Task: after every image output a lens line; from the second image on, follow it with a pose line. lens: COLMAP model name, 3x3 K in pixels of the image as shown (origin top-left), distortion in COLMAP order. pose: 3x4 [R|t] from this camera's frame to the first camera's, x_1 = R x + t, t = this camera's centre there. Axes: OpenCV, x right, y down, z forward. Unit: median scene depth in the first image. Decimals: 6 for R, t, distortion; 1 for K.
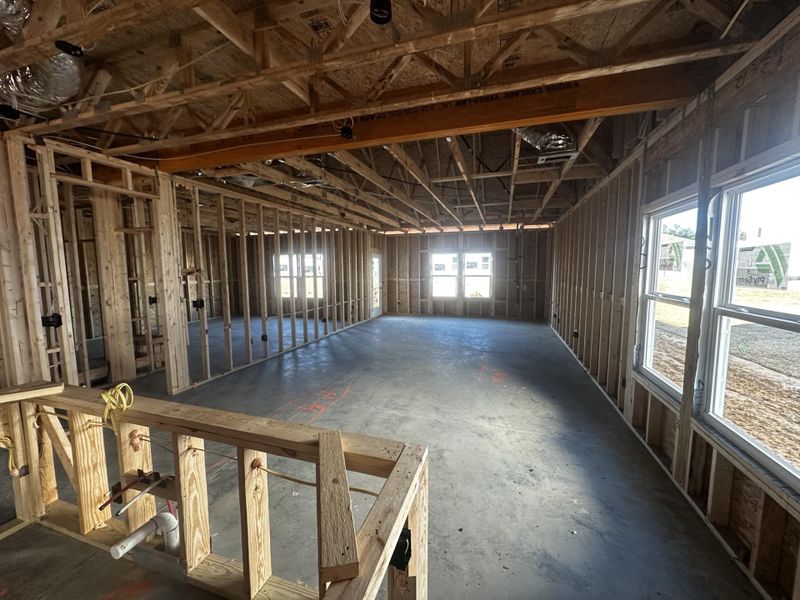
lens RADIAL K [[320.8, 0, 399.9], [0, 320.8, 299.8], [0, 0, 1]] dist [-0.000215, -0.000149]
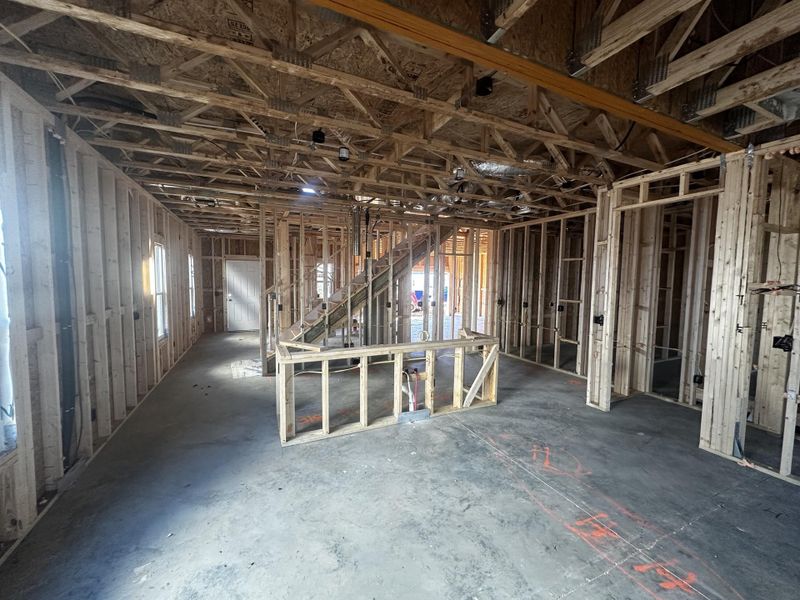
lens RADIAL K [[320.8, 0, 400.4], [0, 320.8, 300.3], [0, 0, 1]] dist [-0.000215, -0.000149]
pose [[-0.733189, 0.041332, -0.678768, 0.403522], [-0.076902, 0.986708, 0.143152, -0.131807], [0.675662, 0.157156, -0.720265, 1.280553]]
